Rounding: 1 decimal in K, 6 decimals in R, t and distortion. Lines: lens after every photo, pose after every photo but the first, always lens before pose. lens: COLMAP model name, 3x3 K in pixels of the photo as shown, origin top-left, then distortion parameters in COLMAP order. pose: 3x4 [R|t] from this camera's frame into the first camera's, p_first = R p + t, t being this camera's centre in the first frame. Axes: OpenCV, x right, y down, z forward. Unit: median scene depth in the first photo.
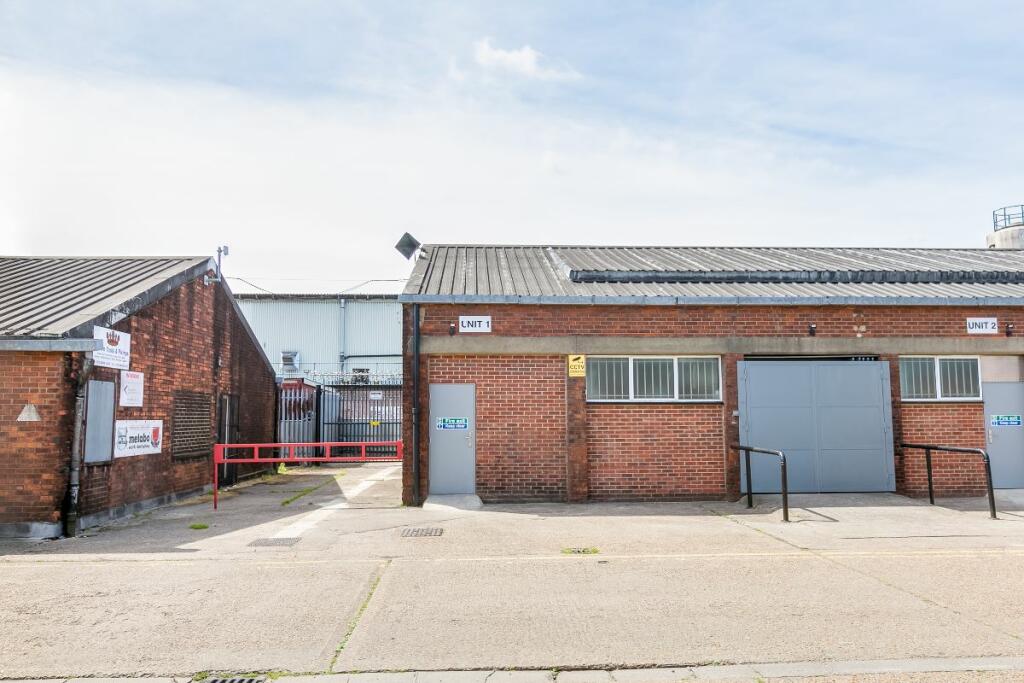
lens RADIAL K [[730.8, 0, 512.0], [0, 730.8, 341.5], [0, 0, 1]] dist [0.004925, -0.002122]
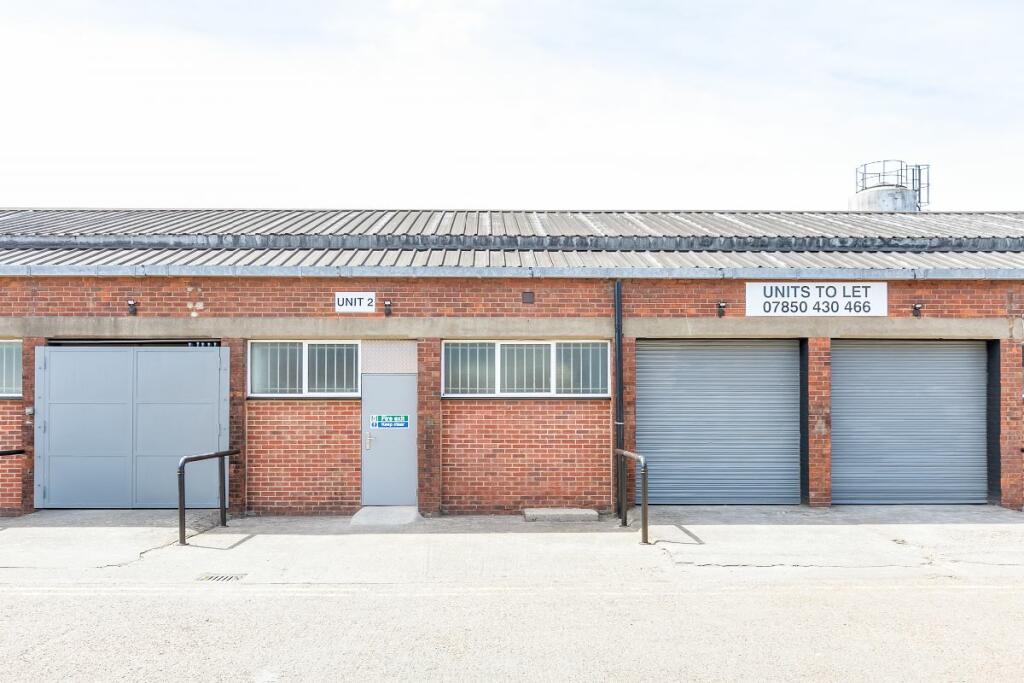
lens RADIAL K [[880.4, 0, 512.5], [0, 880.4, 383.4], [0, 0, 1]] dist [-0.006305, -0.004652]
pose [[0.999471, 0.003907, -0.032298, 0.852827], [-0.001707, 0.997693, 0.067870, 0.000930], [0.032489, -0.067779, 0.997171, 0.048926]]
